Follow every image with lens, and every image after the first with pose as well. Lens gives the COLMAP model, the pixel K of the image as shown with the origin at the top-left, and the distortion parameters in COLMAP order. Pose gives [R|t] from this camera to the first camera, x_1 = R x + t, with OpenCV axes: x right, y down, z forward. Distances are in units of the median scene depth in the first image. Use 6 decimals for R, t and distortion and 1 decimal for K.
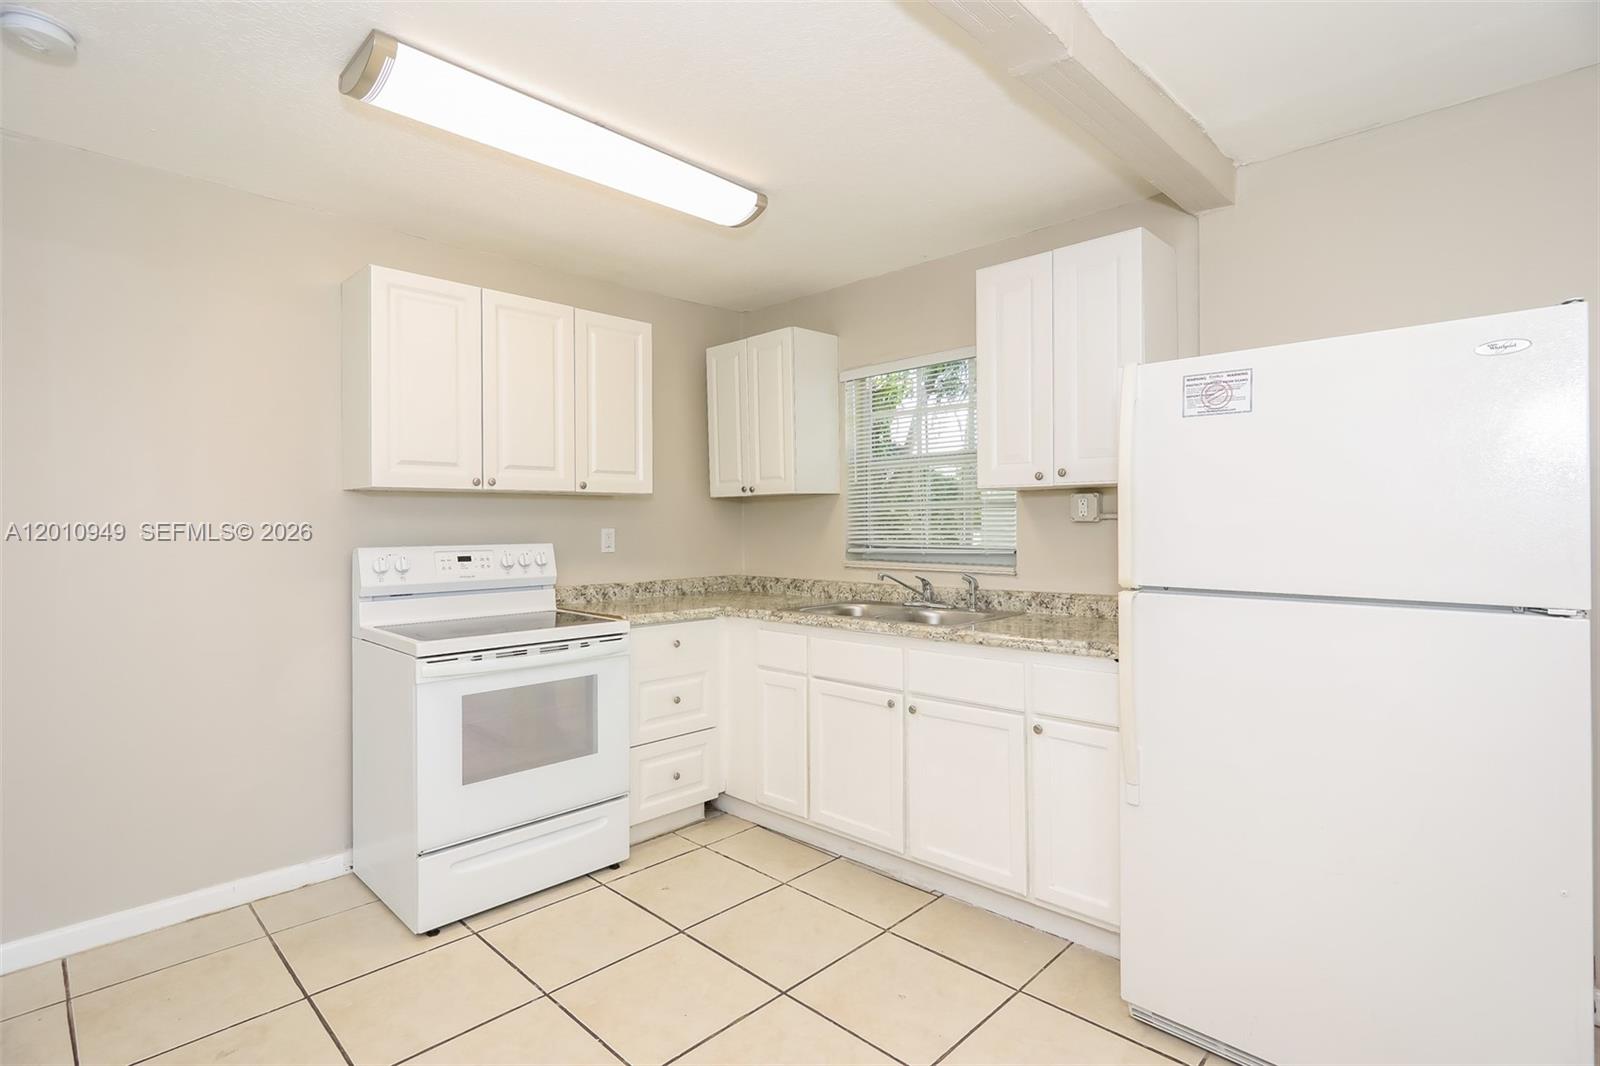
lens RADIAL K [[777.8, 0, 791.4], [0, 777.8, 532.2], [0, 0, 1]] dist [0.002179, -0.002097]
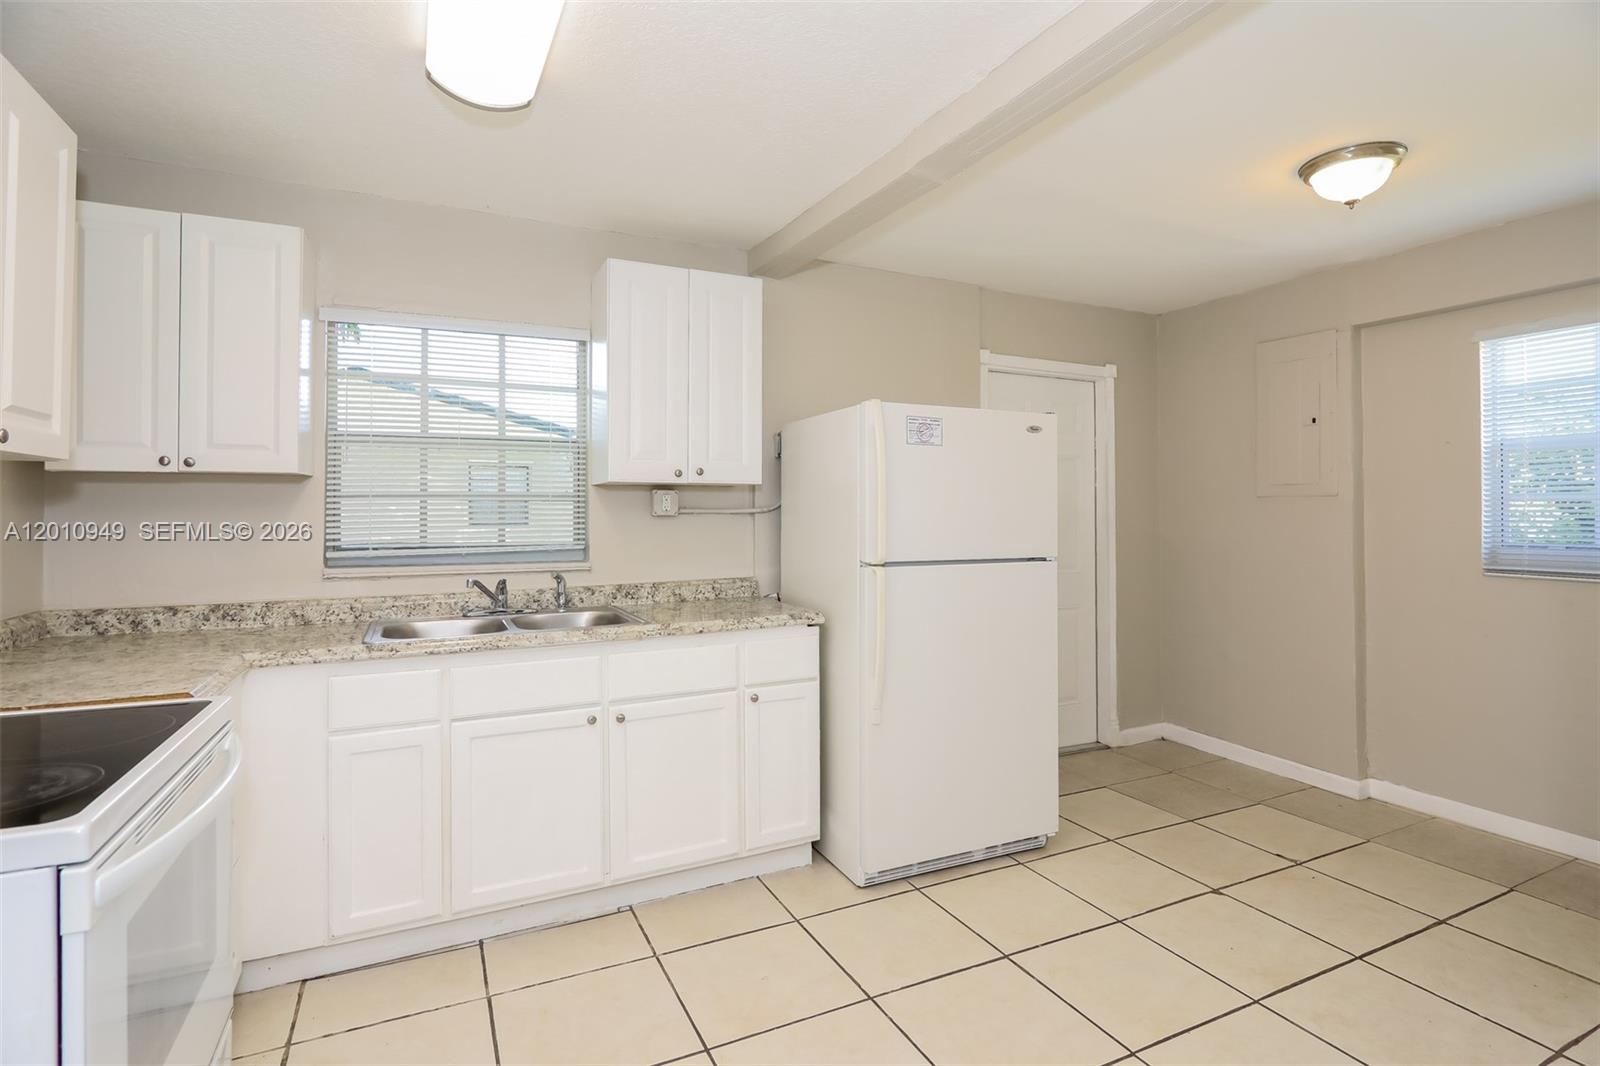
lens RADIAL K [[777.8, 0, 790.2], [0, 777.8, 517.4], [0, 0, 1]] dist [0.002179, -0.002097]
pose [[0.348418, -0.000700, 0.937339, -0.576553], [0.011441, 0.999928, -0.003506, -0.005328], [-0.937270, 0.011946, 0.348401, 0.435374]]
